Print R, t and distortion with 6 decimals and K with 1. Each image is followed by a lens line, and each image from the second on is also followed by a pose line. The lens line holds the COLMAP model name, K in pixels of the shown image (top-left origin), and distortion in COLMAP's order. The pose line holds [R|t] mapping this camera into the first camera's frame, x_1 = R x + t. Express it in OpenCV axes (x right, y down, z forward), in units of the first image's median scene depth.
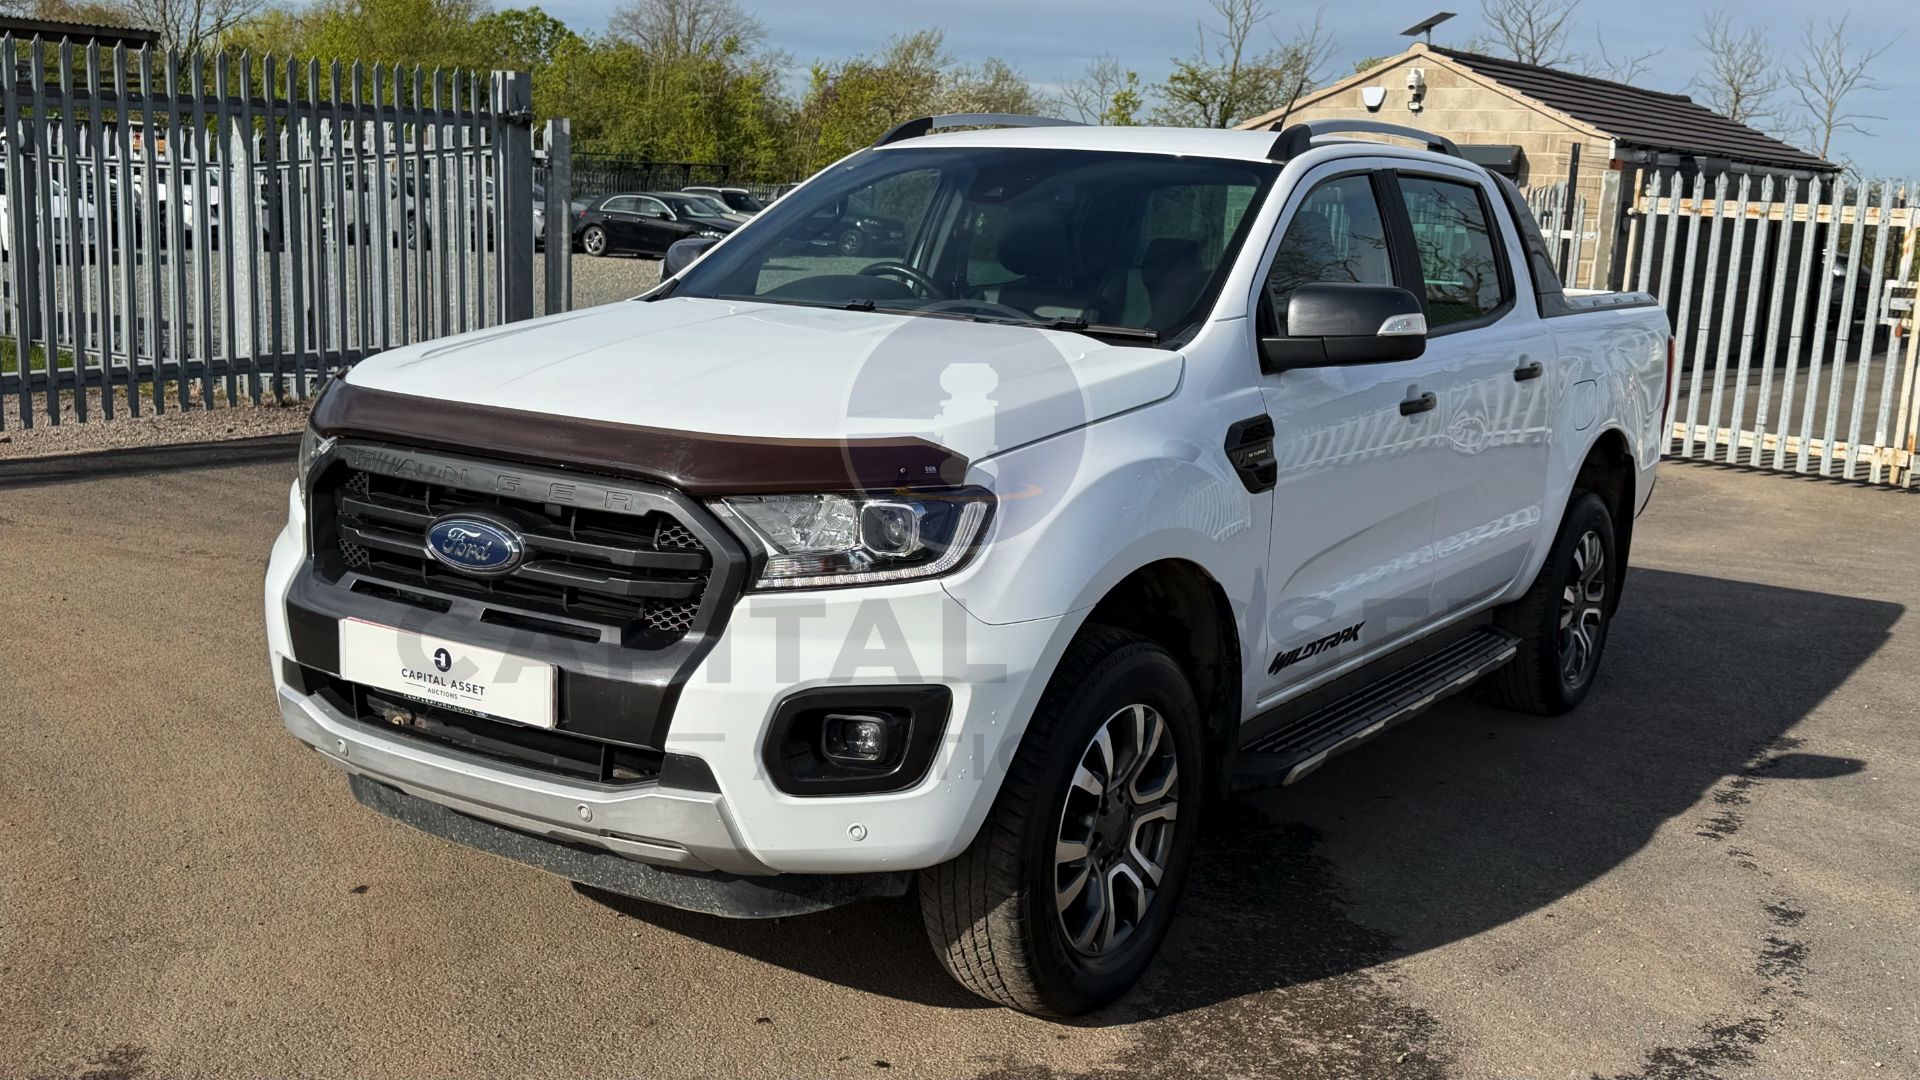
lens RADIAL K [[1934.7, 0, 960.0], [0, 1934.7, 540.0], [0, 0, 1]] dist [0.201347, -0.454622]
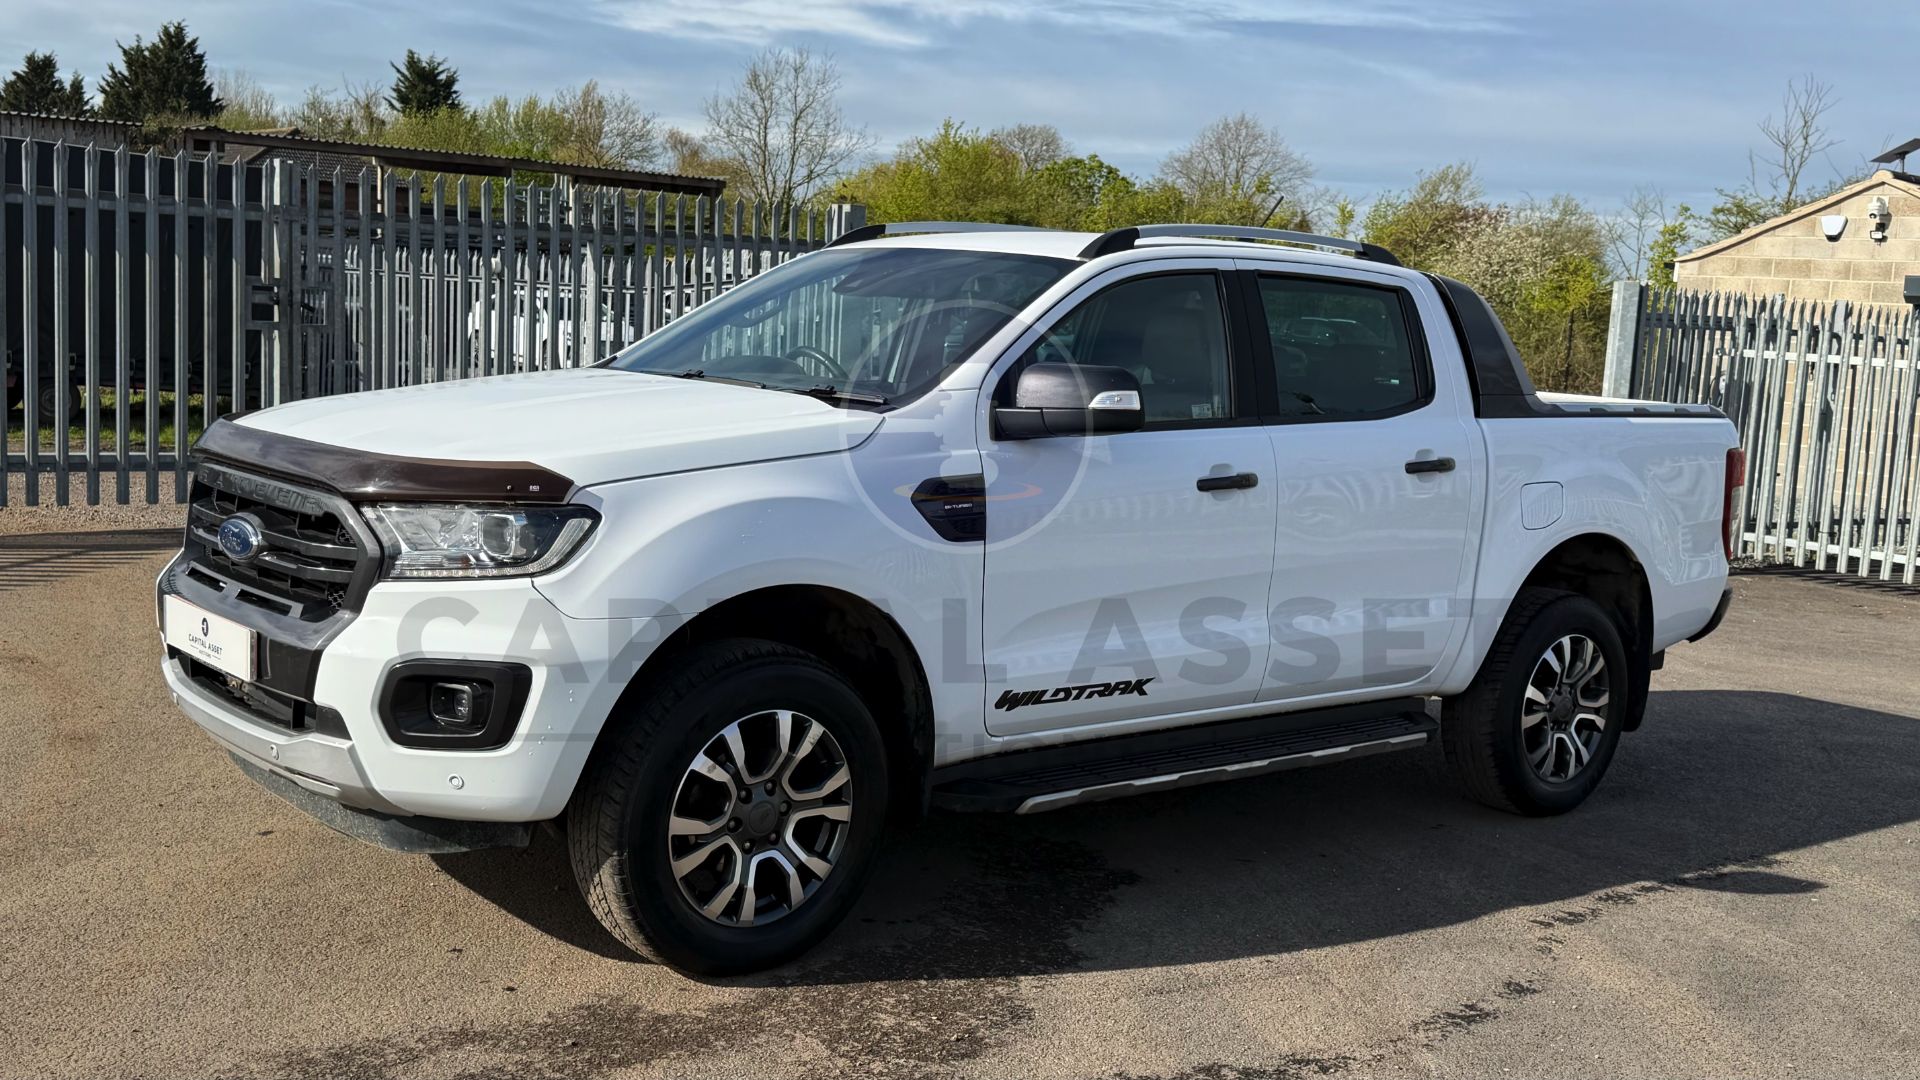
lens RADIAL K [[1934.7, 0, 960.0], [0, 1934.7, 540.0], [0, 0, 1]] dist [0.201347, -0.454622]
pose [[0.957631, 0.043148, -0.284748, 0.413899], [-0.062698, 0.996233, -0.059898, 0.037068], [0.281091, 0.075213, 0.956729, -0.067965]]
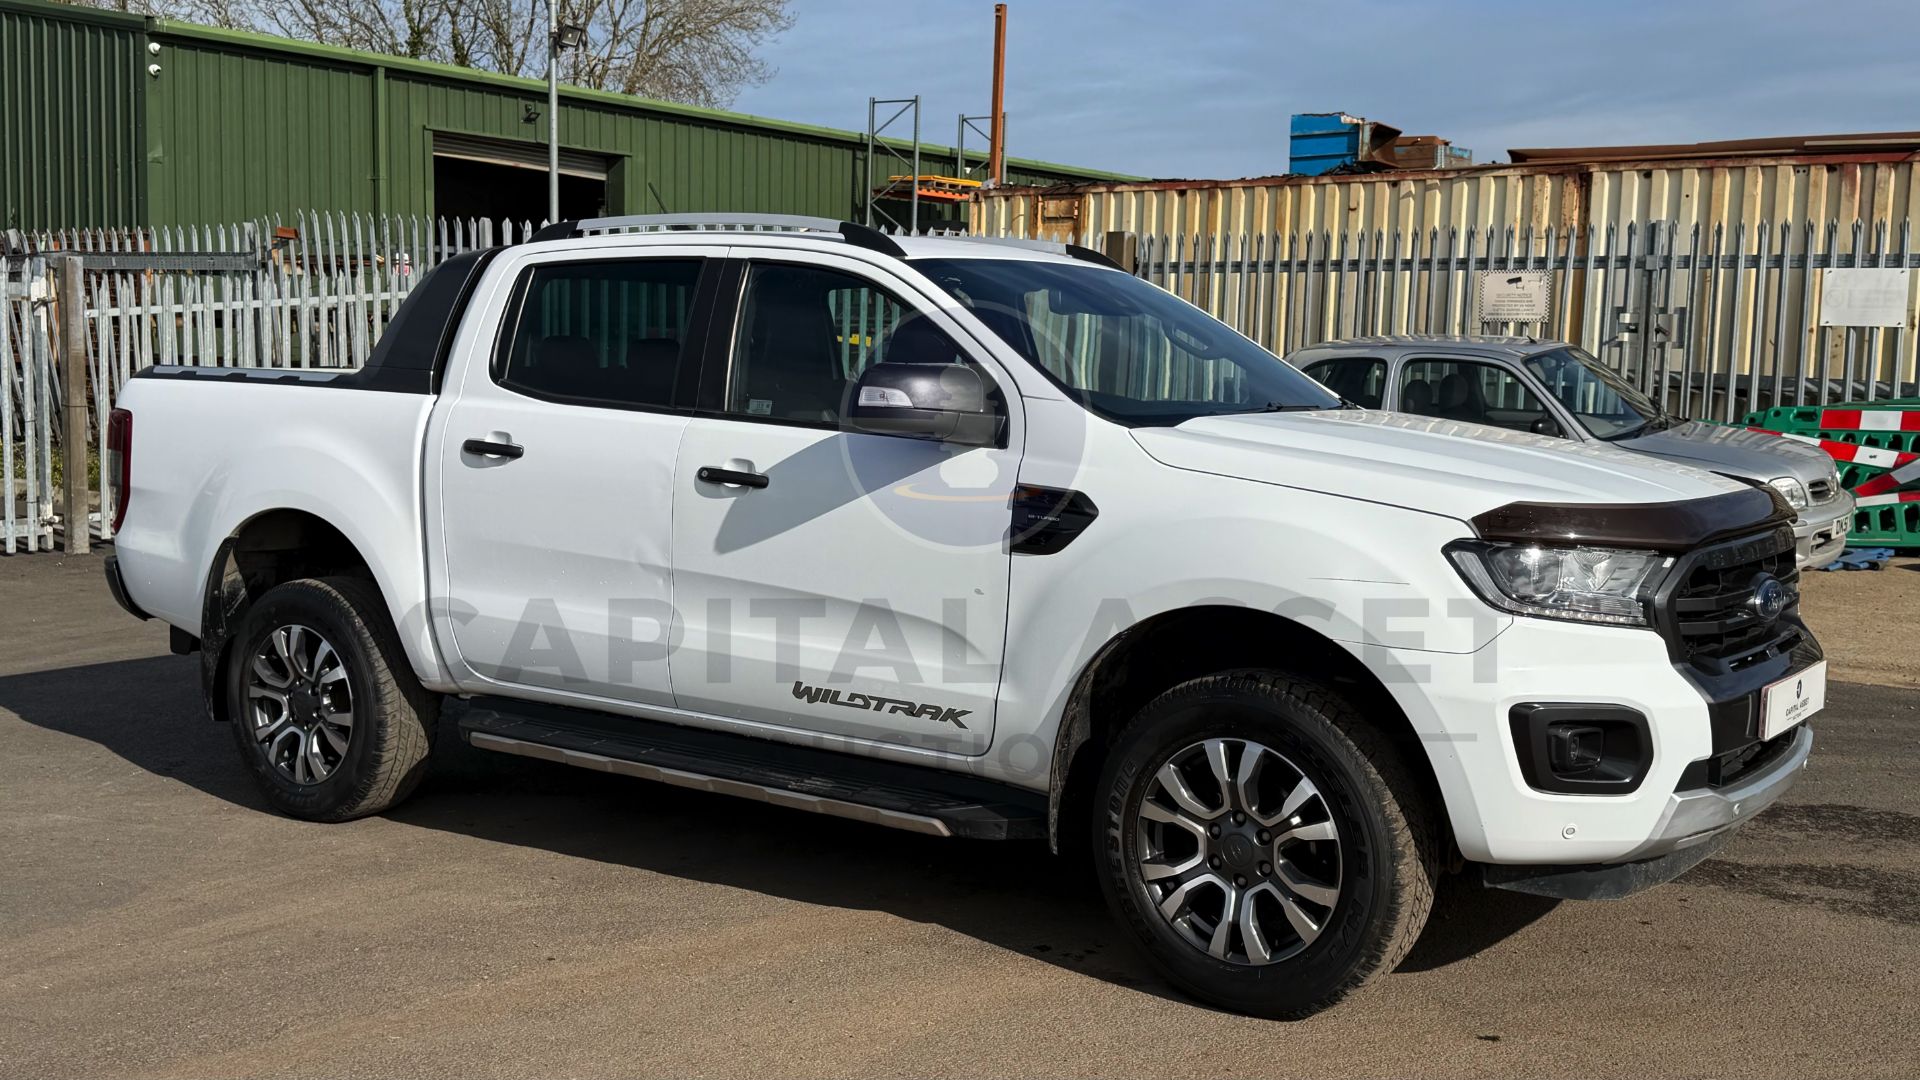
lens RADIAL K [[1975.6, 0, 960.0], [0, 1975.6, 540.0], [0, 0, 1]] dist [0.180111, -0.404073]
pose [[0.038382, -0.141819, 0.989148, -1.140310], [0.156033, 0.978586, 0.134250, -0.214377], [-0.987006, 0.149187, 0.059689, 1.052557]]
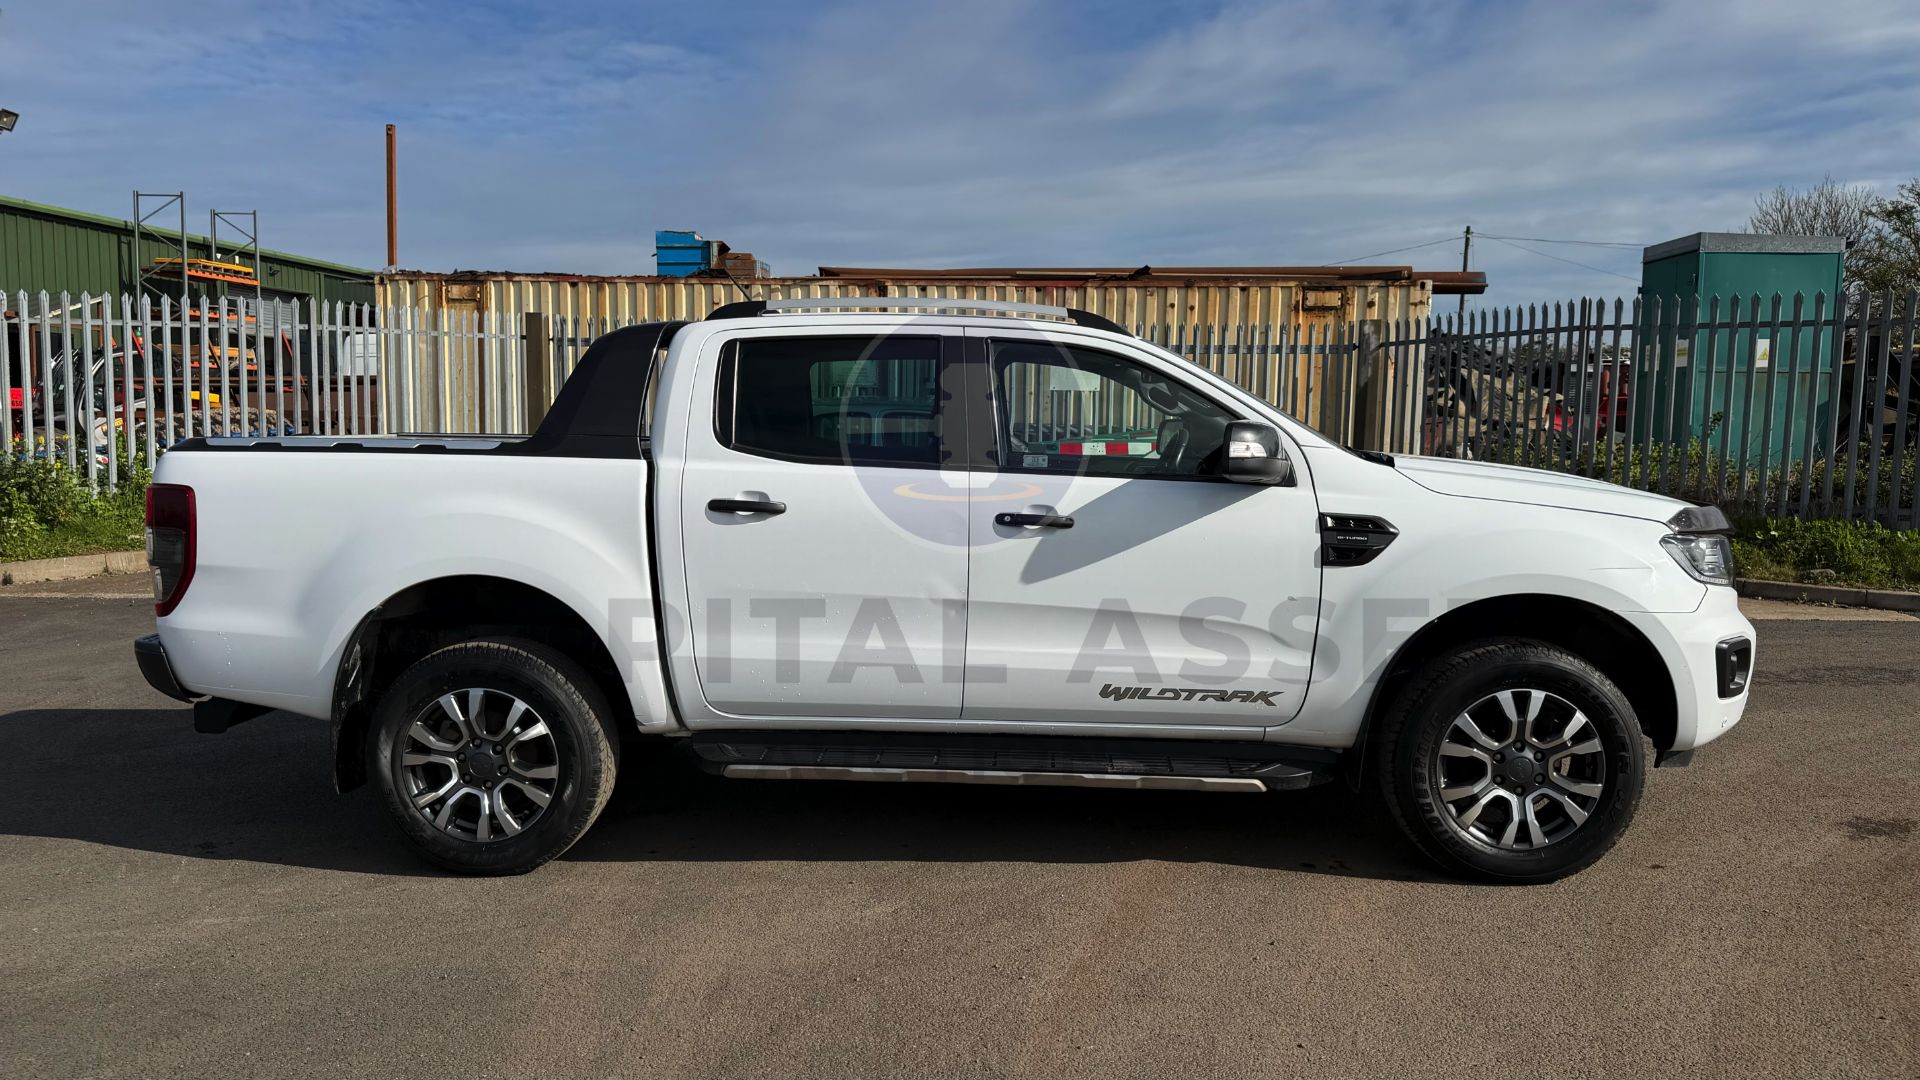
lens RADIAL K [[1391.2, 0, 960.0], [0, 1391.2, 540.0], [0, 0, 1]] dist [0.150074, -0.275993]
pose [[-0.496537, -0.129103, 0.858361, -0.829154], [0.120004, 0.969171, 0.215189, -0.310823], [-0.859680, 0.209856, -0.465737, 1.700957]]
